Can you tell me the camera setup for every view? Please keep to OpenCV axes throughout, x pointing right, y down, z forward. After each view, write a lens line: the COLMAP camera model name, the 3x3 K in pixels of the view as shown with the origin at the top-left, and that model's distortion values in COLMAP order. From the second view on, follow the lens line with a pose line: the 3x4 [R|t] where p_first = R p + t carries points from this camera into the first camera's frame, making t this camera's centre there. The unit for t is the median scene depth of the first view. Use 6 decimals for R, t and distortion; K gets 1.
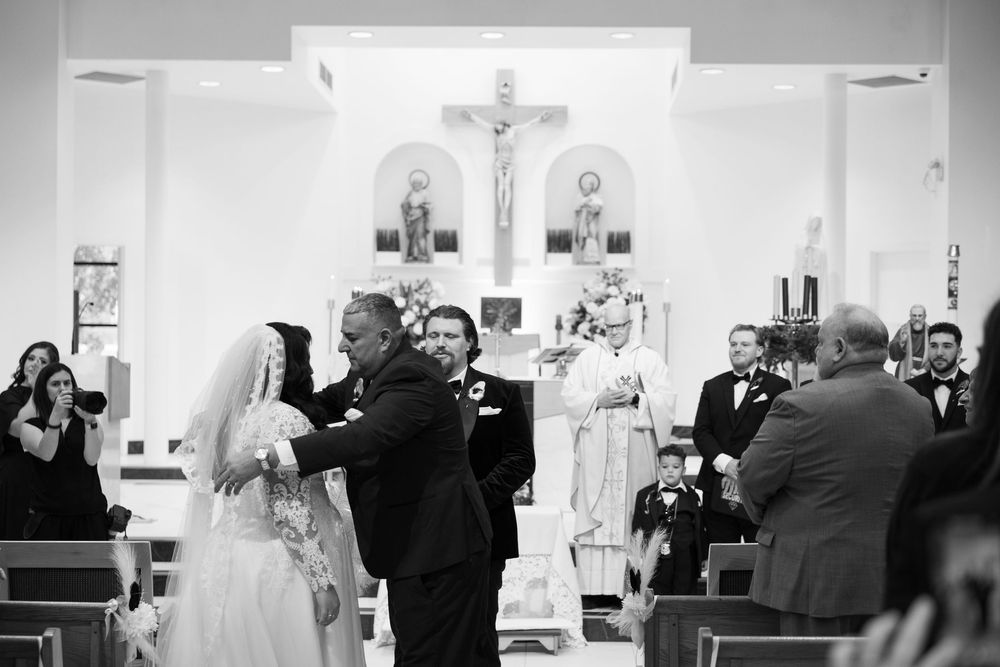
lens RADIAL K [[1820.2, 0, 500.0], [0, 1820.2, 333.5], [0, 0, 1]] dist [0.005046, 0.022562]
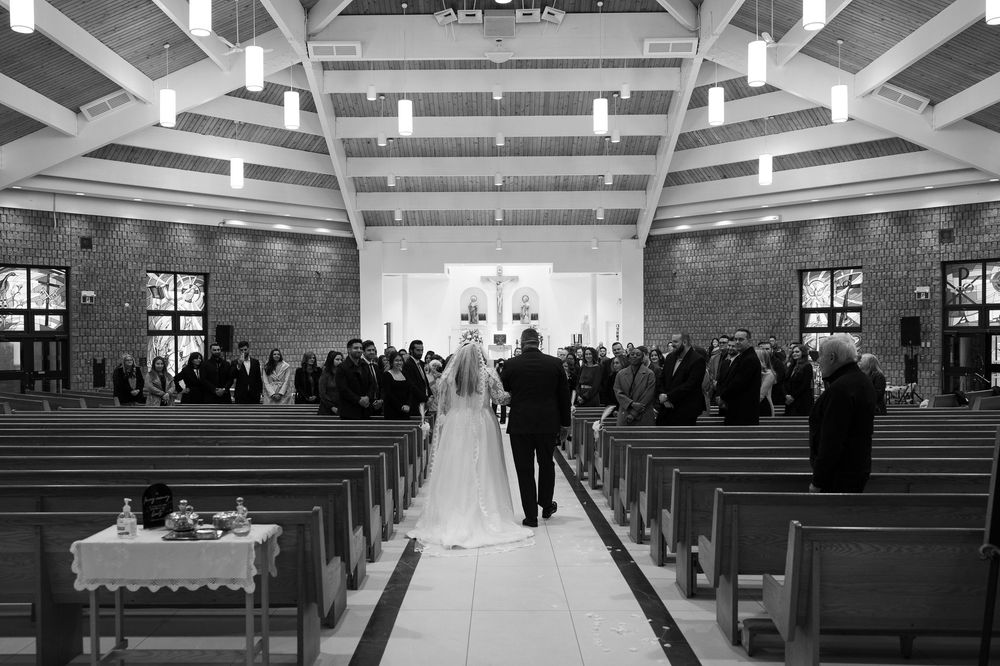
lens RADIAL K [[867.6, 0, 500.0], [0, 867.6, 333.0], [0, 0, 1]] dist [-0.000072, -0.000038]
pose [[0.999599, -0.012924, 0.025188, -0.037664], [0.012987, 0.999913, -0.002358, -0.017850], [-0.025156, 0.002684, 0.999680, -0.576888]]
